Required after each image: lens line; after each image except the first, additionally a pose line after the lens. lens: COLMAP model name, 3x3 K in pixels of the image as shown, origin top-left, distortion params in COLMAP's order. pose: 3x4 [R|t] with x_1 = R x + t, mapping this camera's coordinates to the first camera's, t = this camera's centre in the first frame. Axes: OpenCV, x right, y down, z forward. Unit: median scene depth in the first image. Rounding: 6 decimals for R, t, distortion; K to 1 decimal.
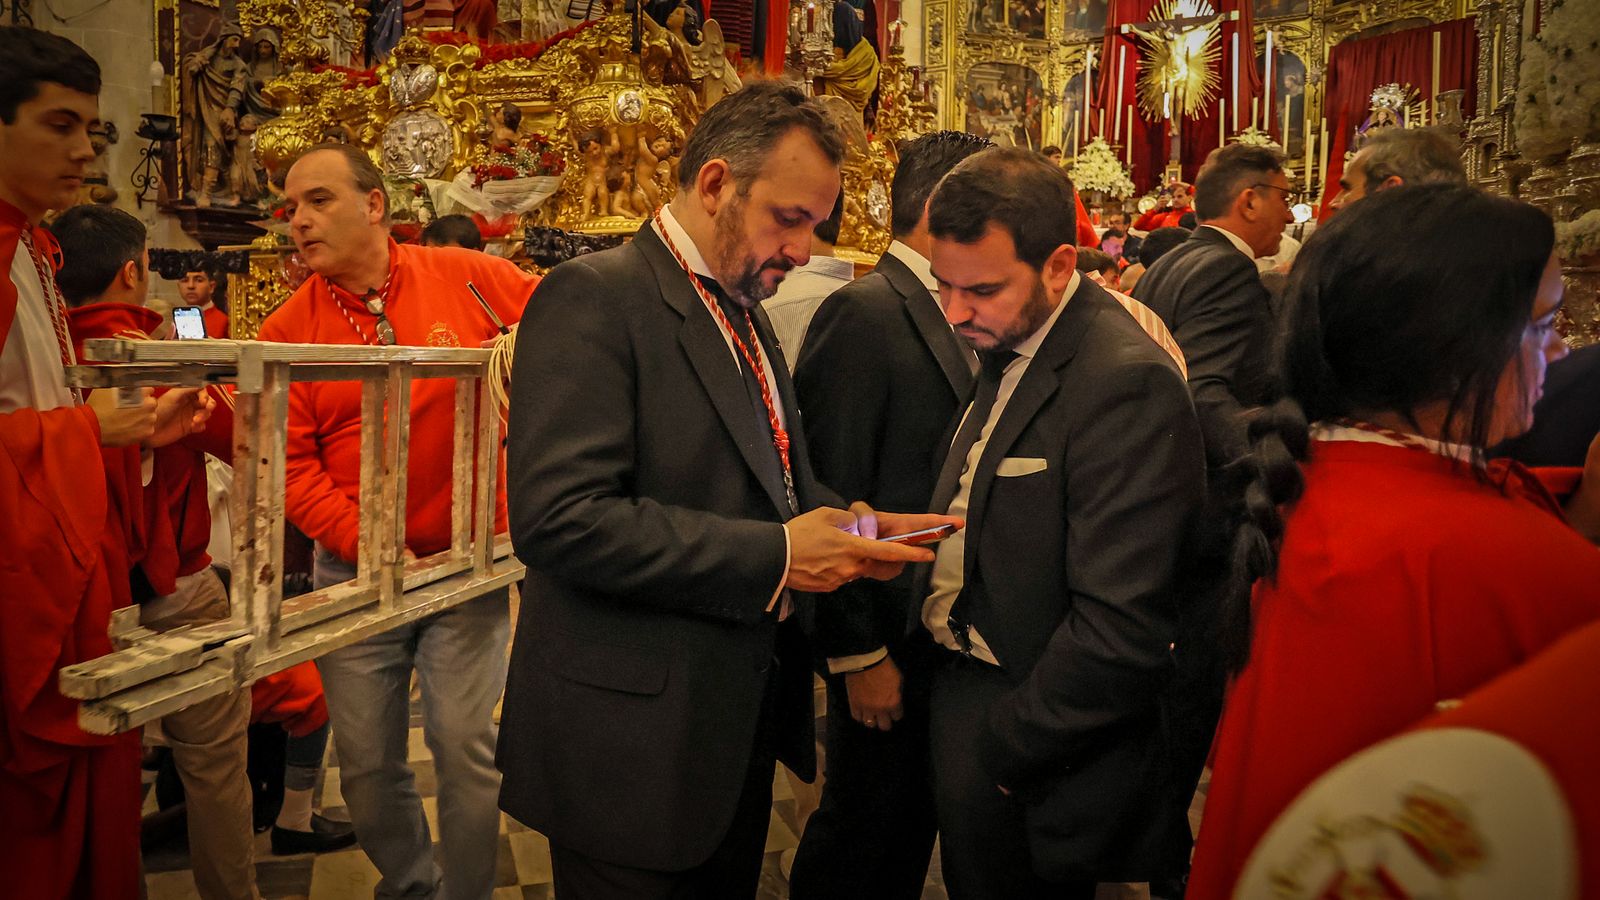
lens RADIAL K [[972.6, 0, 639.5], [0, 972.6, 382.3], [0, 0, 1]] dist [-0.086007, 0.040062]
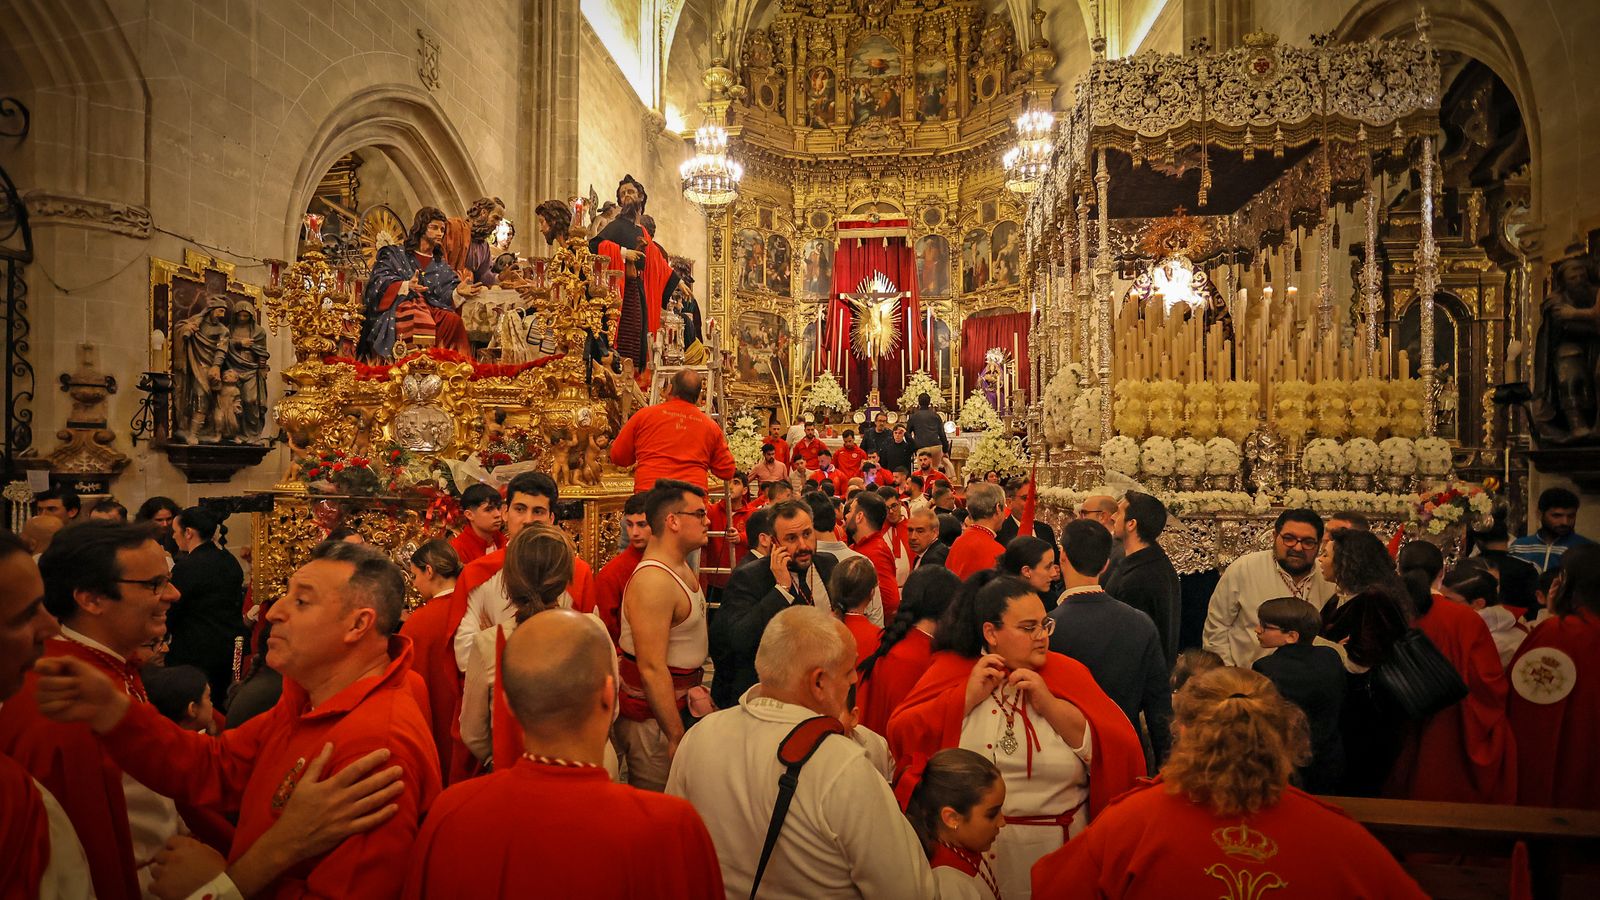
lens RADIAL K [[790.5, 0, 778.0], [0, 790.5, 473.6], [0, 0, 1]] dist [-0.072249, 0.030511]
pose [[0.923930, 0.000078, 0.382561, -0.135086], [0.026230, 0.997634, -0.063550, -0.063163], [-0.381661, 0.068750, 0.921742, -0.206723]]
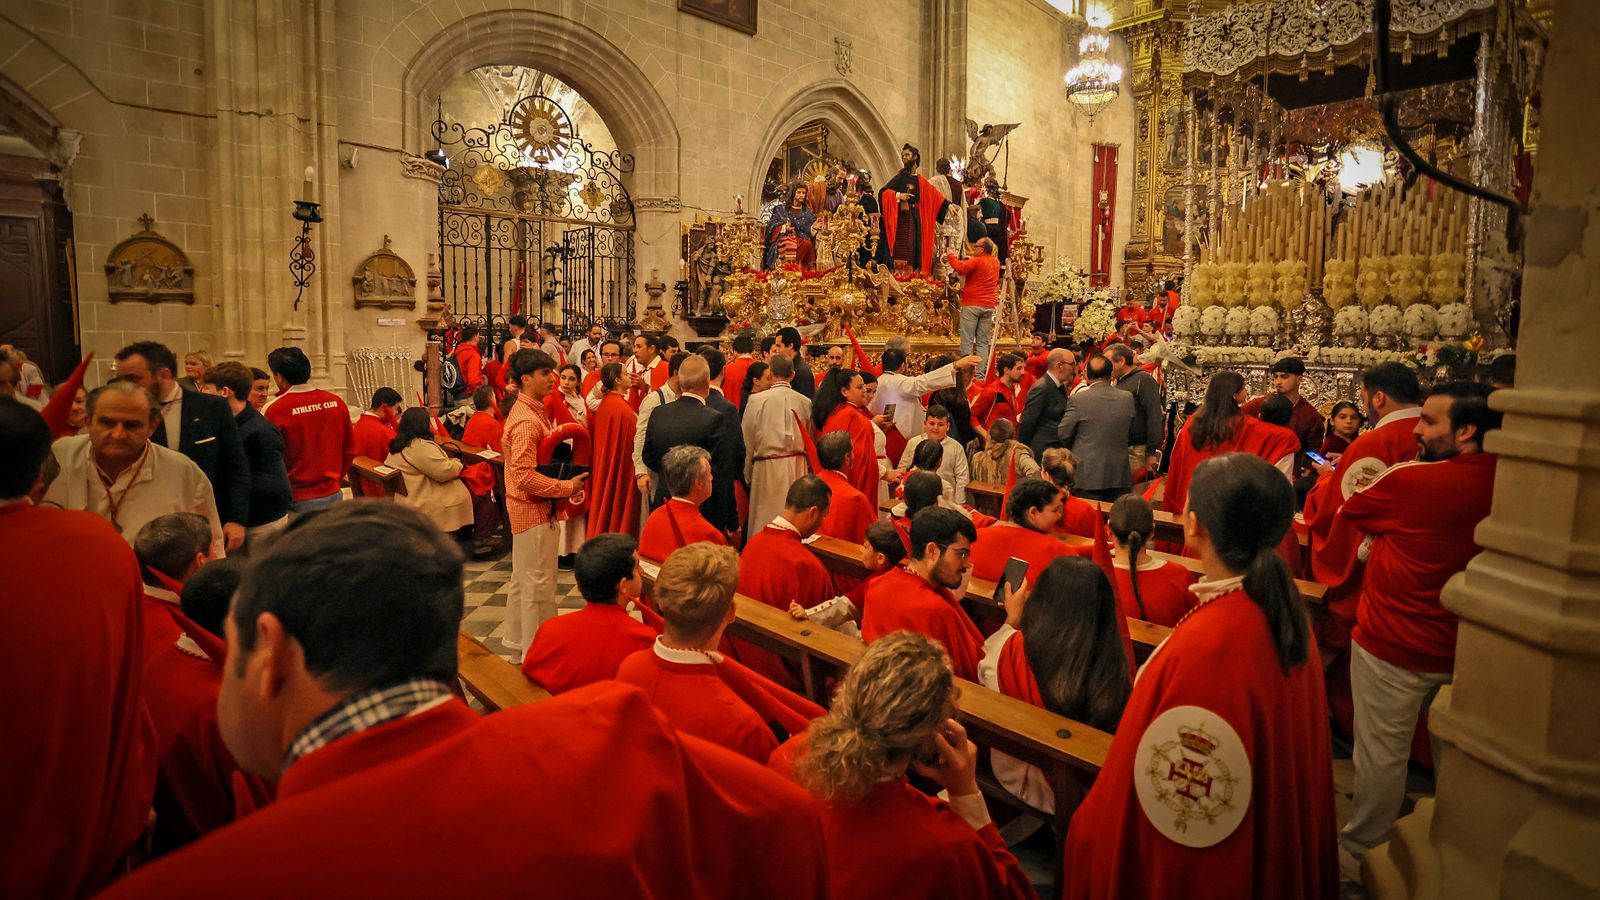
lens RADIAL K [[776.1, 0, 796.7], [0, 776.1, 393.9], [0, 0, 1]] dist [-0.071623, 0.026168]
pose [[0.968726, 0.027863, -0.246563, 0.267846], [-0.028118, 0.999602, 0.002484, -0.002134], [0.246534, 0.004526, 0.969123, -0.824600]]
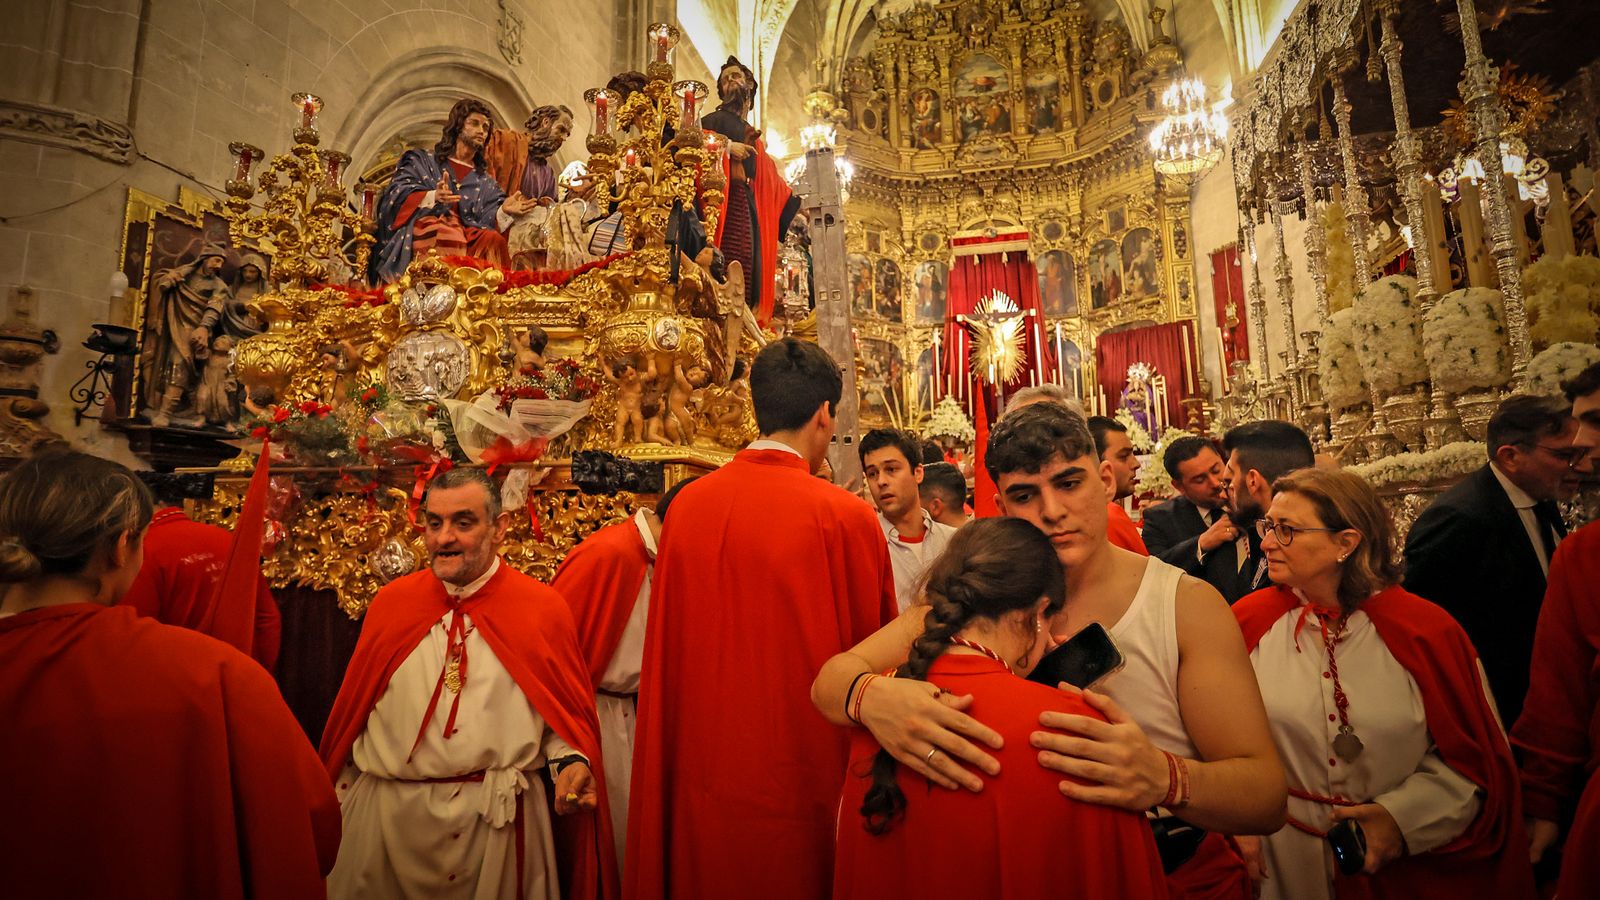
lens RADIAL K [[778.9, 0, 790.8], [0, 778.9, 425.2], [0, 0, 1]] dist [-0.073795, 0.027359]
pose [[0.960515, 0.023837, 0.277205, -0.068214], [0.034099, 0.978727, -0.202314, -0.016378], [-0.276131, 0.203778, 0.939269, 0.143540]]
